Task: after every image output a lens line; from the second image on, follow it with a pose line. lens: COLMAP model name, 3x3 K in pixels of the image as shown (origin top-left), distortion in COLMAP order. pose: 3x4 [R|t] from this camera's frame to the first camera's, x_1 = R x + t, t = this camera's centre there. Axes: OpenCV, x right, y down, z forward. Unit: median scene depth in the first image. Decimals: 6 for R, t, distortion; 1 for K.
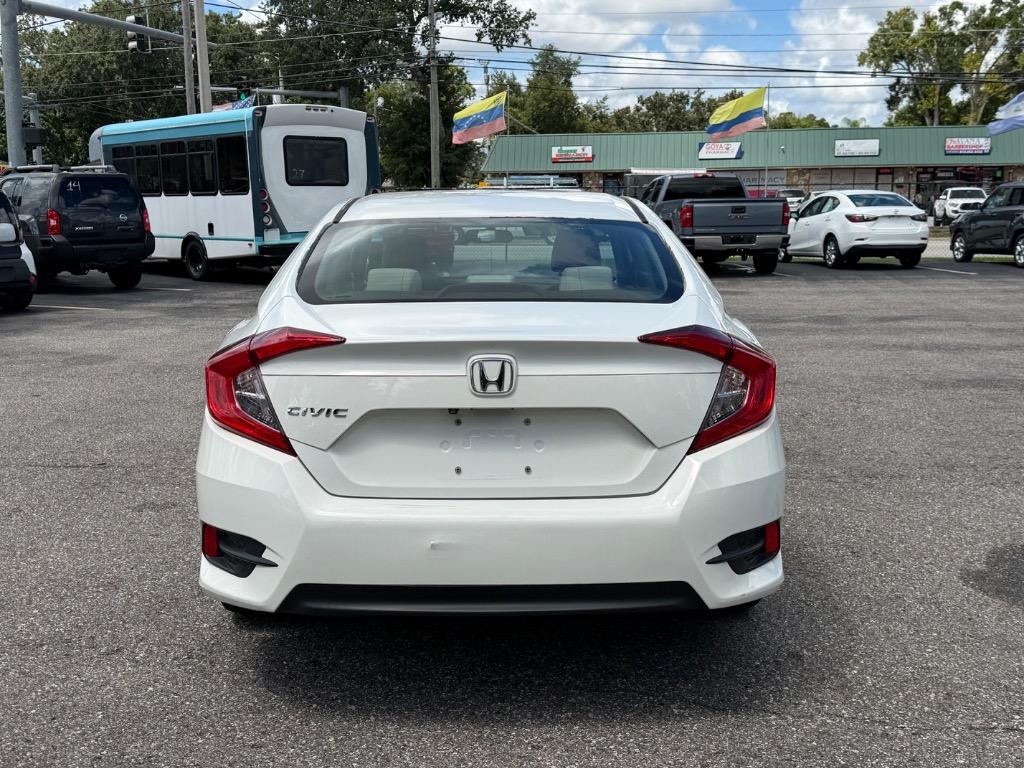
lens RADIAL K [[1092.5, 0, 512.0], [0, 1092.5, 384.0], [0, 0, 1]] dist [0.185554, -0.389501]
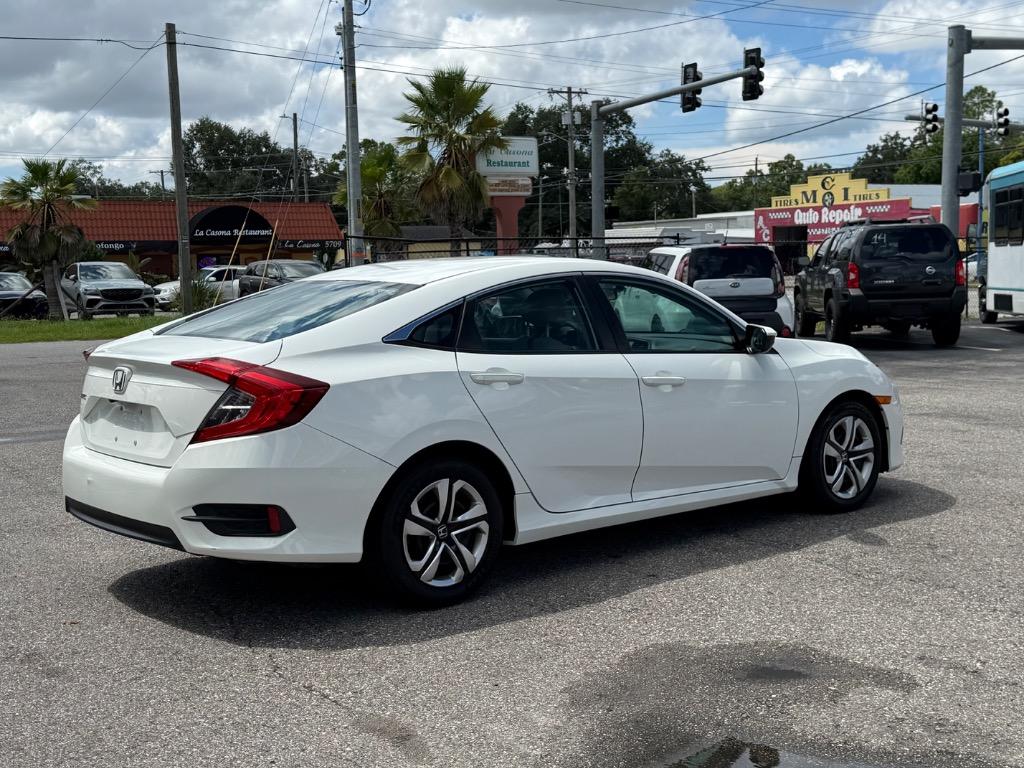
lens RADIAL K [[1319.6, 0, 512.0], [0, 1319.6, 384.0], [0, 0, 1]] dist [-0.004188, -0.007745]
pose [[0.645928, 0.067534, -0.760405, 0.073409], [-0.112235, 0.993656, -0.007088, -0.002144], [0.755103, 0.089922, 0.649410, 0.007131]]
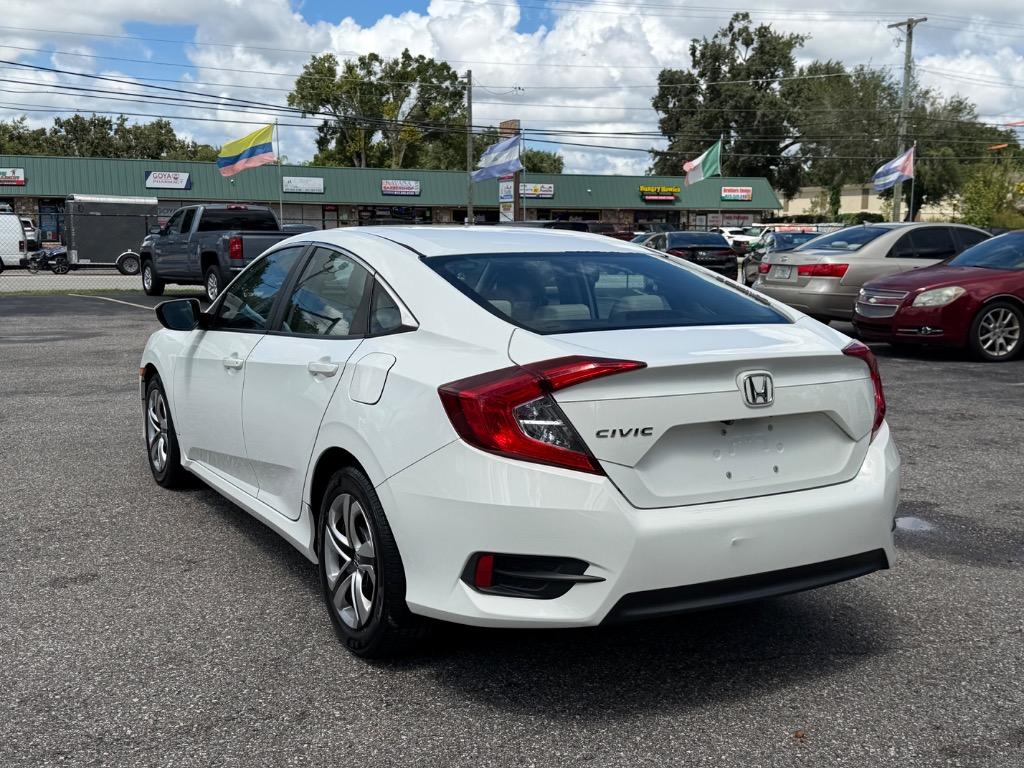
lens RADIAL K [[1092.5, 0, 512.0], [0, 1092.5, 384.0], [0, 0, 1]] dist [0.185554, -0.389501]
pose [[0.873130, -0.055753, 0.484289, -0.032253], [0.069507, 0.997526, -0.010478, -0.000749], [-0.482507, 0.042810, 0.874845, 0.004548]]
